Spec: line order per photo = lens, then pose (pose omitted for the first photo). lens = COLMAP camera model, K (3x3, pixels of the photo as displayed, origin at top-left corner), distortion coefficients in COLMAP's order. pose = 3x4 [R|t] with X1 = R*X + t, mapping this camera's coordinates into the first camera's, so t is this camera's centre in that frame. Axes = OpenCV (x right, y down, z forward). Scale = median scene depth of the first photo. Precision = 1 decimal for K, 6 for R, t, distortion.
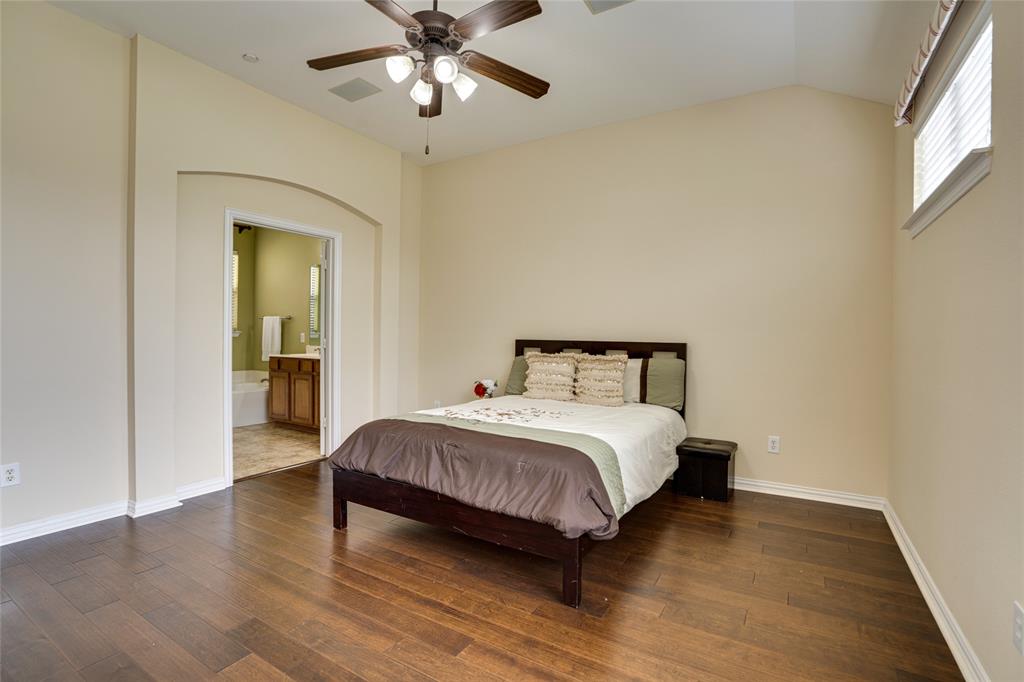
lens RADIAL K [[476.6, 0, 510.0], [0, 476.6, 342.4], [0, 0, 1]] dist [-0.040681, 0.006885]
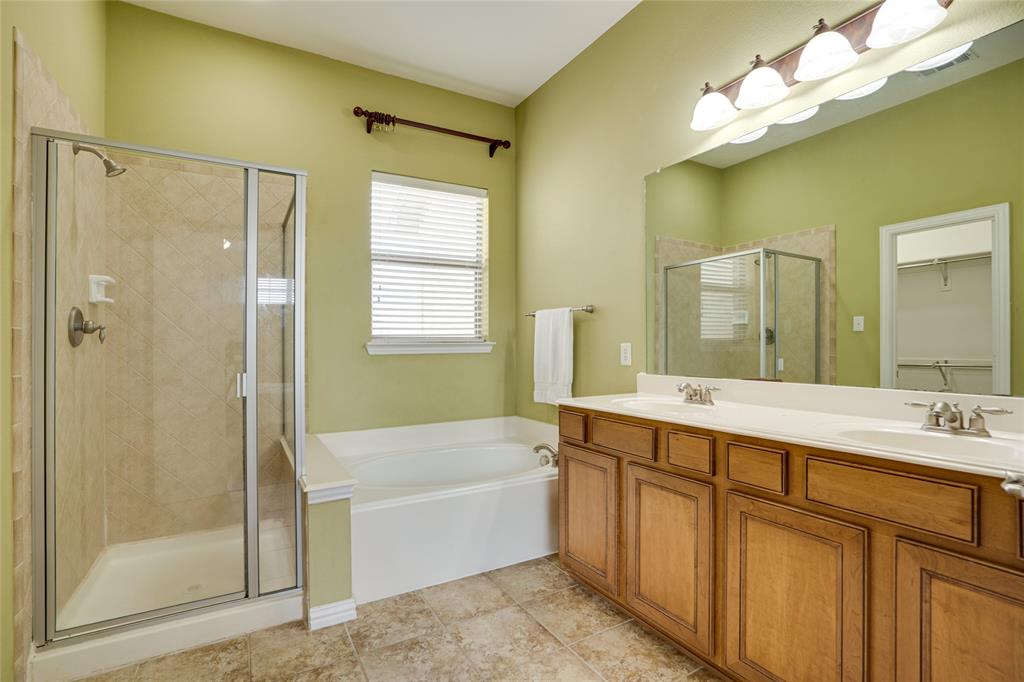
lens RADIAL K [[476.6, 0, 510.0], [0, 476.6, 341.5], [0, 0, 1]] dist [-0.040681, 0.006885]
pose [[0.880716, -0.021542, -0.473154, -0.332987], [0.010739, 0.999617, -0.025522, -0.011682], [0.473522, 0.017396, 0.880610, 0.587944]]
